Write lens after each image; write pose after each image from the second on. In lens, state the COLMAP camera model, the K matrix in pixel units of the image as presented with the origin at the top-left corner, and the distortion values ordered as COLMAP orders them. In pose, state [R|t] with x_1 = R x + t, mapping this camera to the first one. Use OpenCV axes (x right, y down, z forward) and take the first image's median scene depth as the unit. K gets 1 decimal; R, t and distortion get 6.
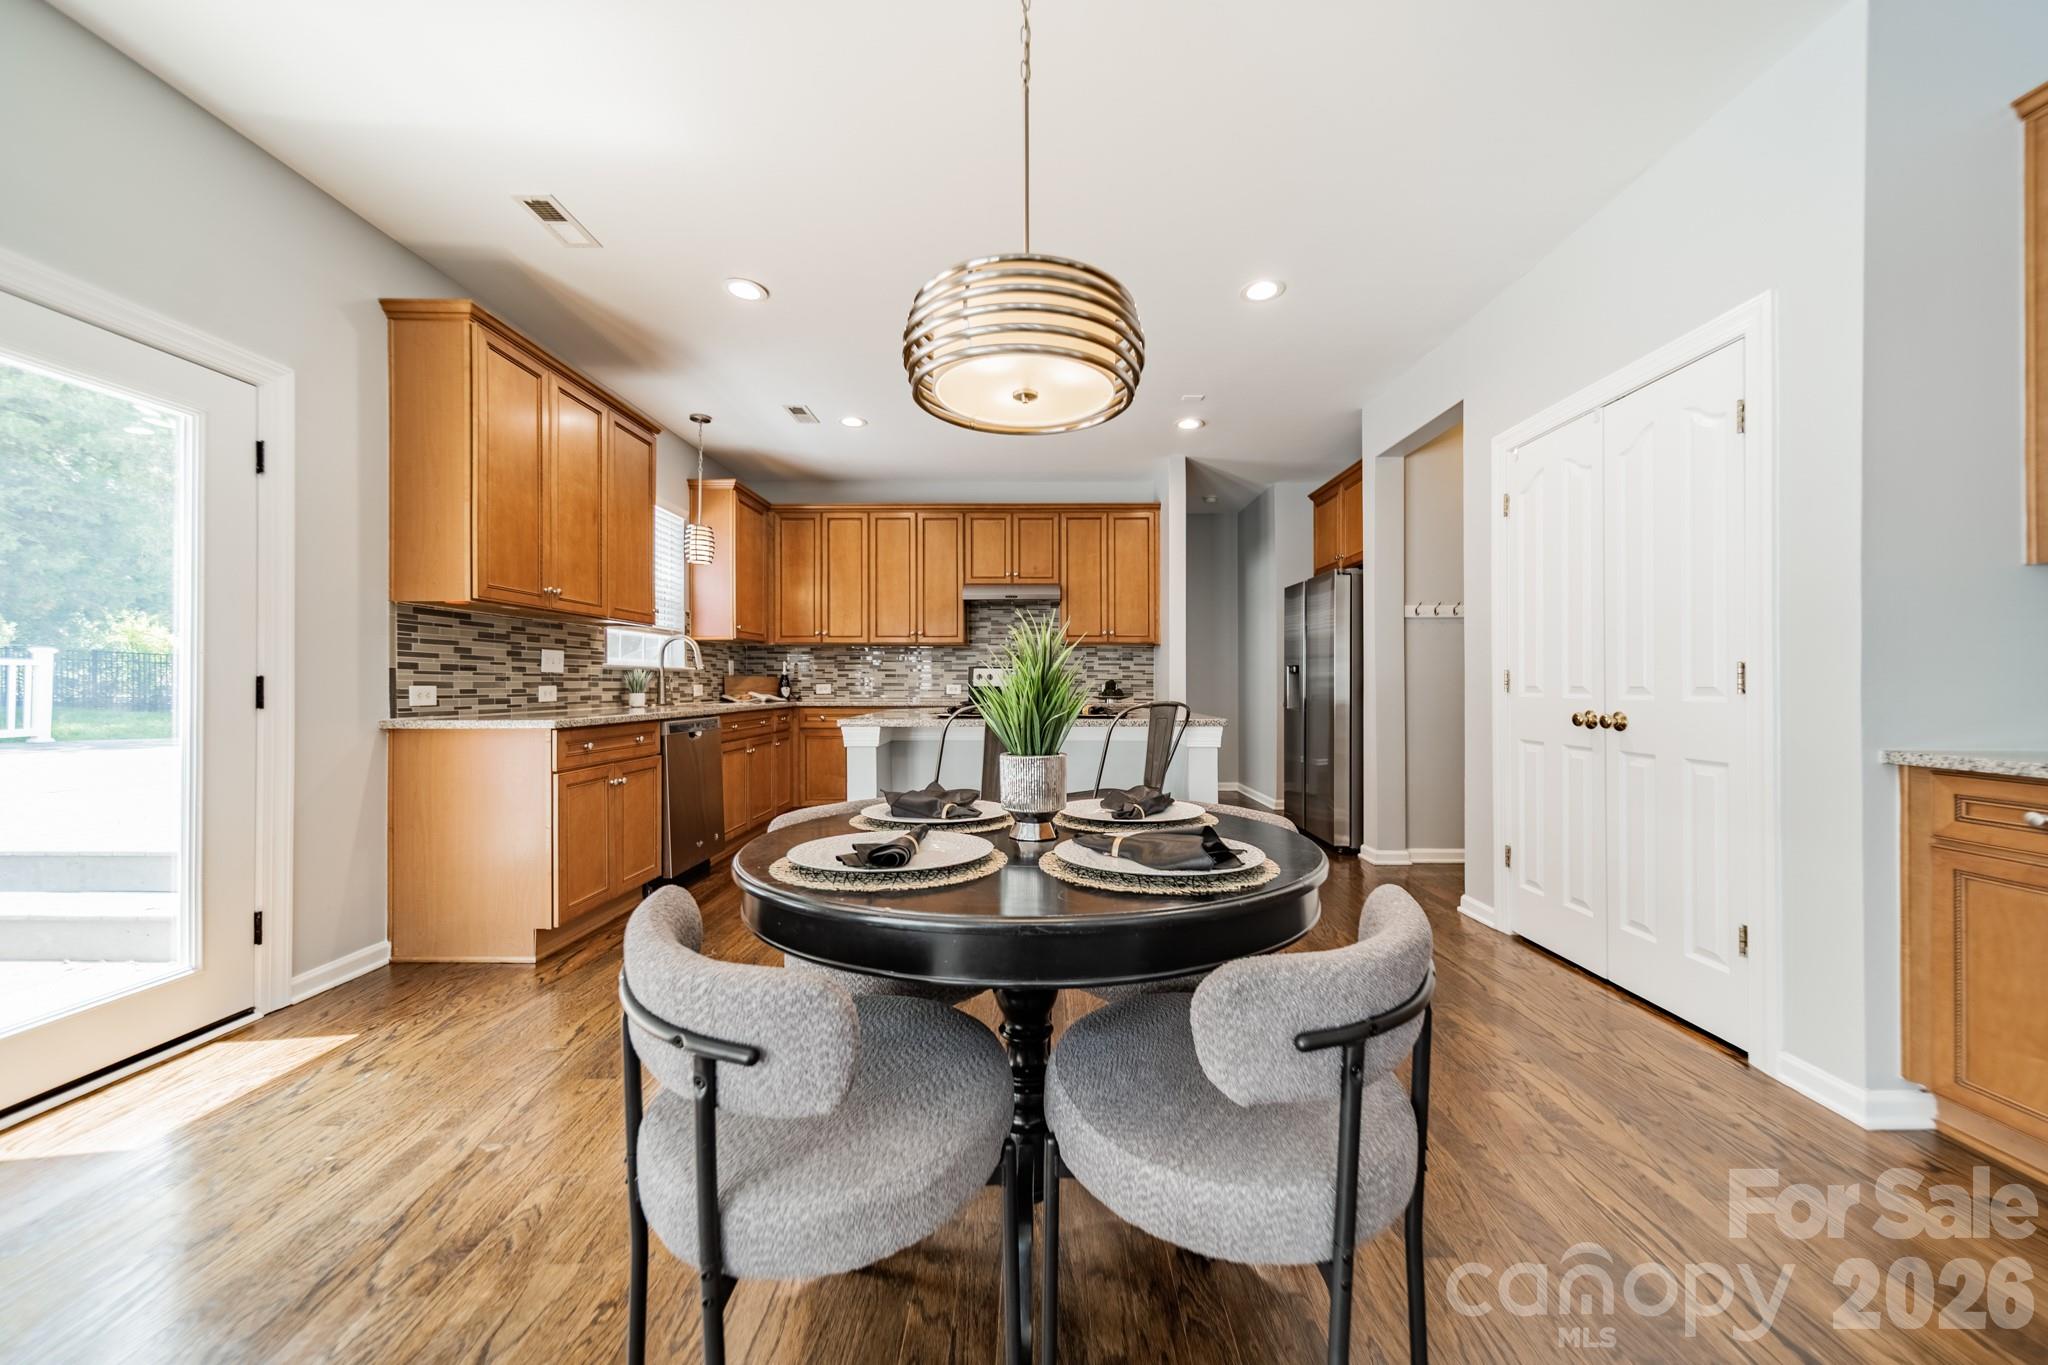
lens RADIAL K [[722.8, 0, 1030.5], [0, 722.8, 686.0], [0, 0, 1]] dist [0.004943, 0.000367]
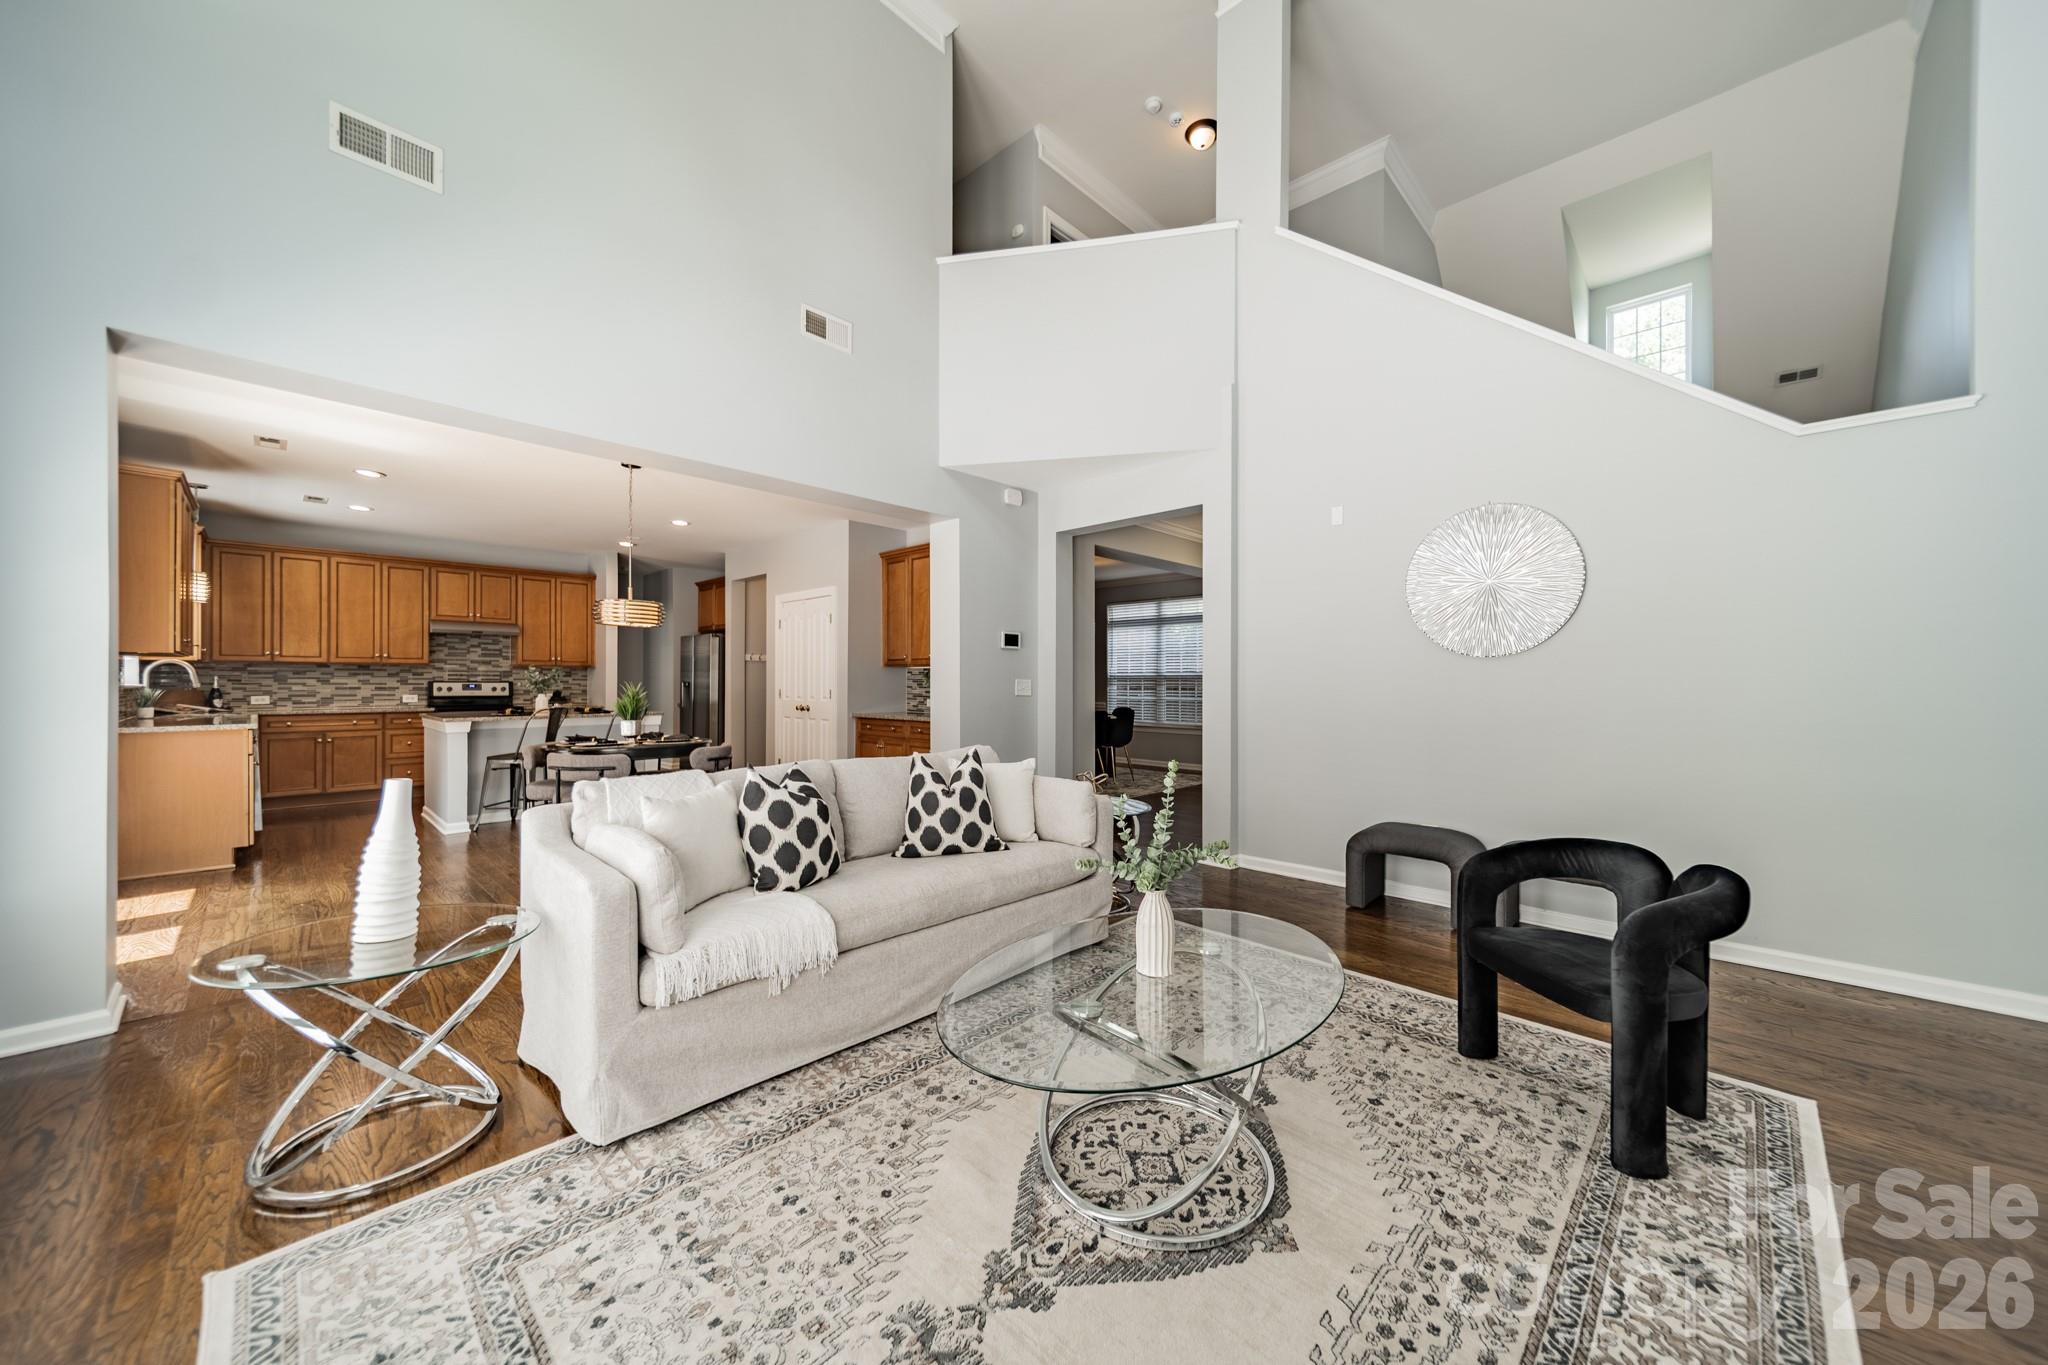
lens RADIAL K [[722.8, 0, 1034.0], [0, 722.8, 680.7], [0, 0, 1]] dist [0.004943, 0.000367]
pose [[0.679977, 0.002273, 0.733230, -0.374810], [0.000544, 0.999993, -0.003605, -0.027332], [-0.733233, 0.002851, 0.679971, -0.867413]]
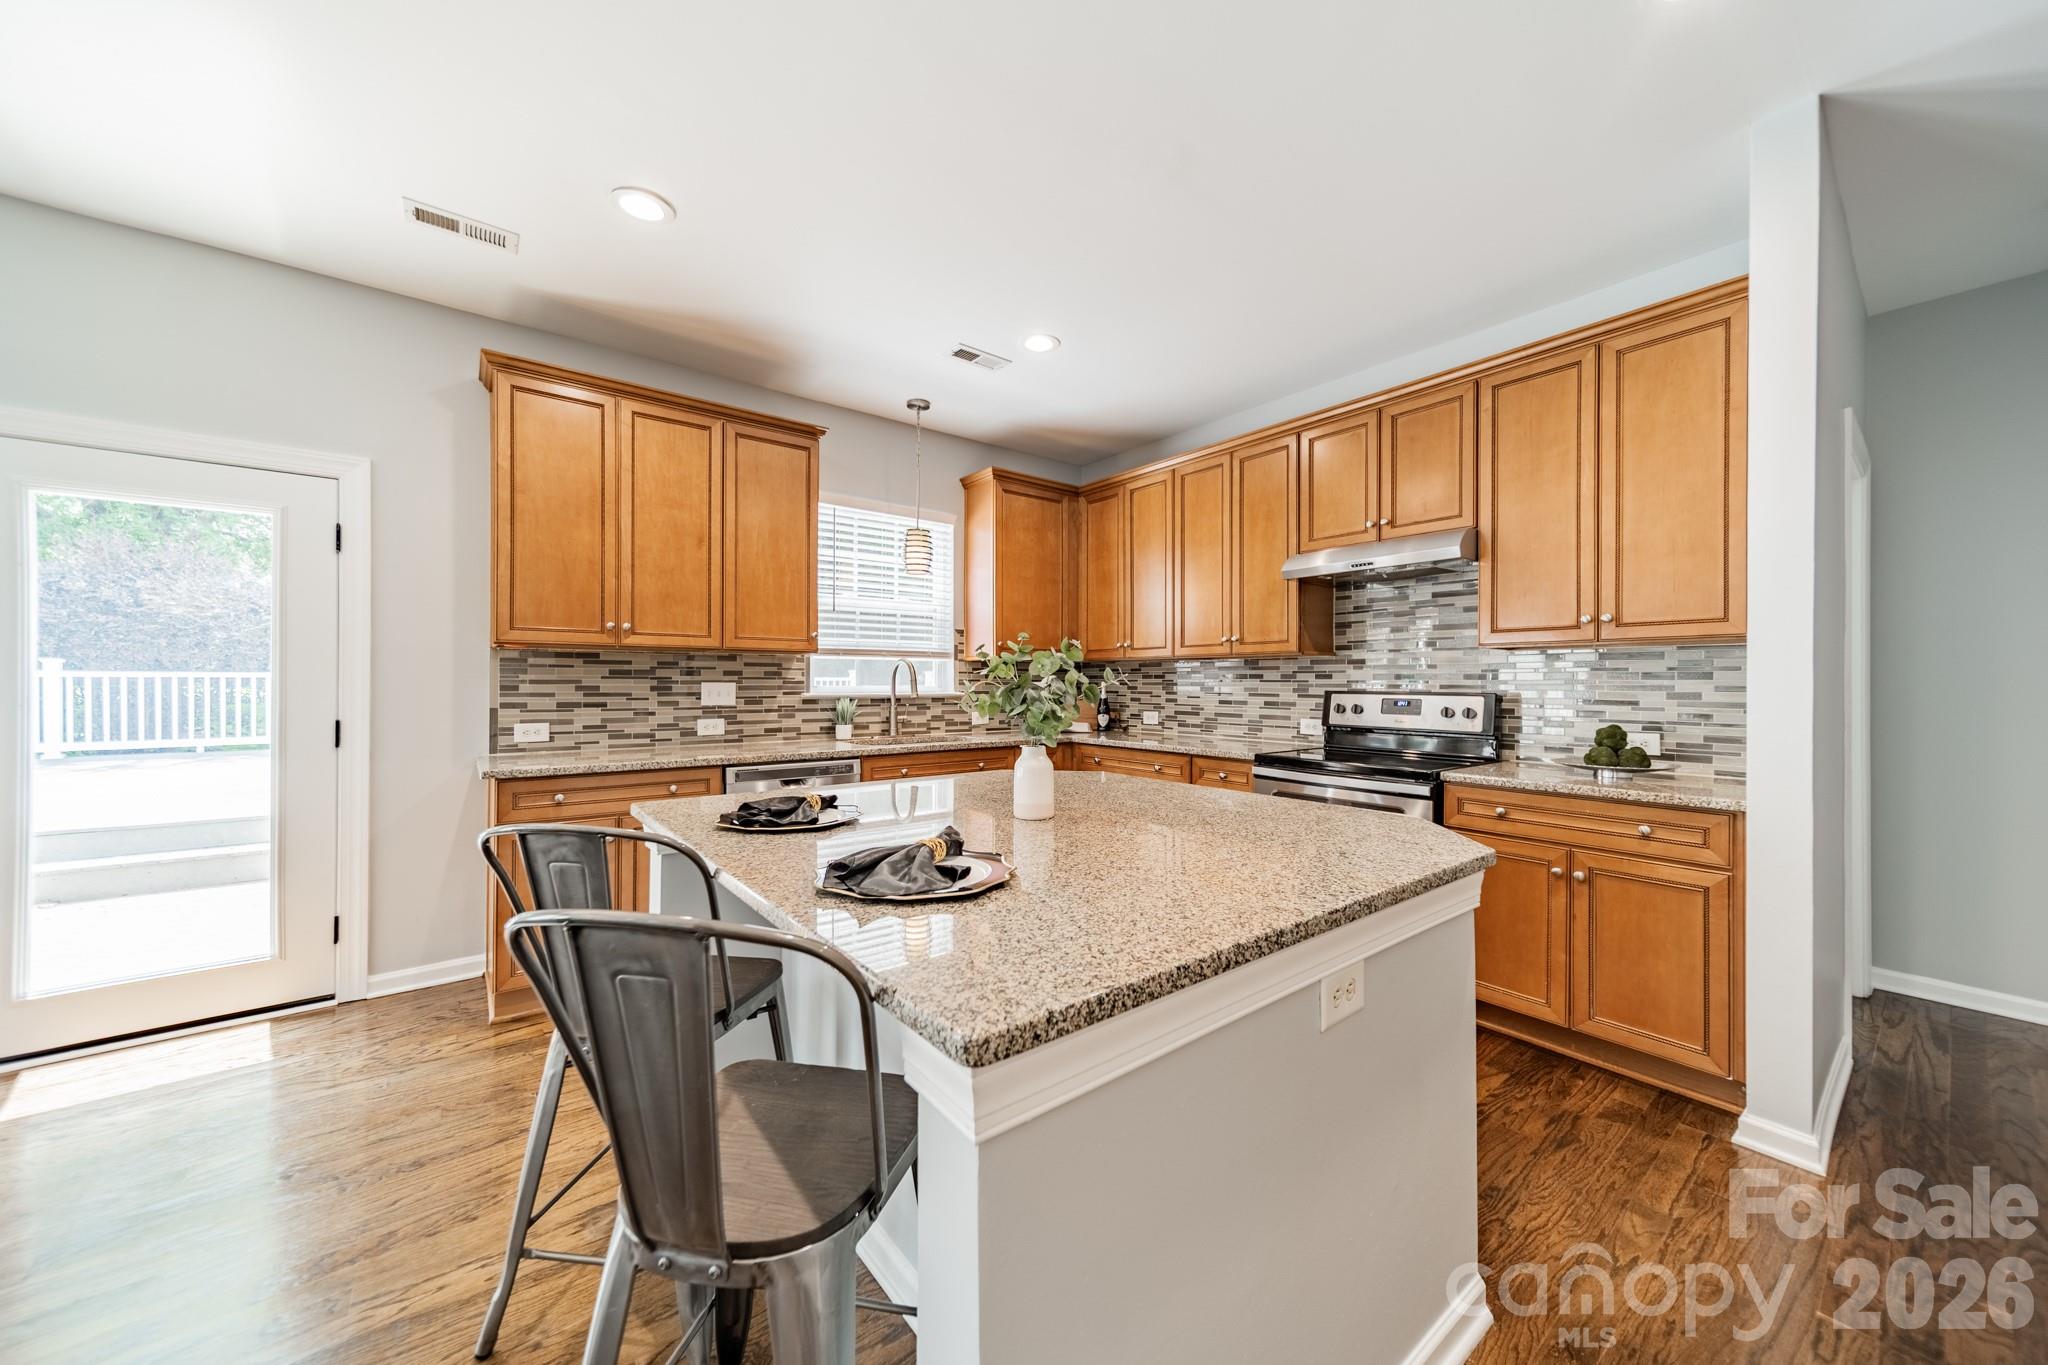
lens RADIAL K [[722.8, 0, 1031.5], [0, 722.8, 679.5], [0, 0, 1]] dist [0.004943, 0.000367]
pose [[0.623128, -0.001806, -0.782118, 0.282397], [-0.005791, 0.999959, -0.006924, -0.037534], [0.782099, 0.008844, 0.623092, 0.547092]]
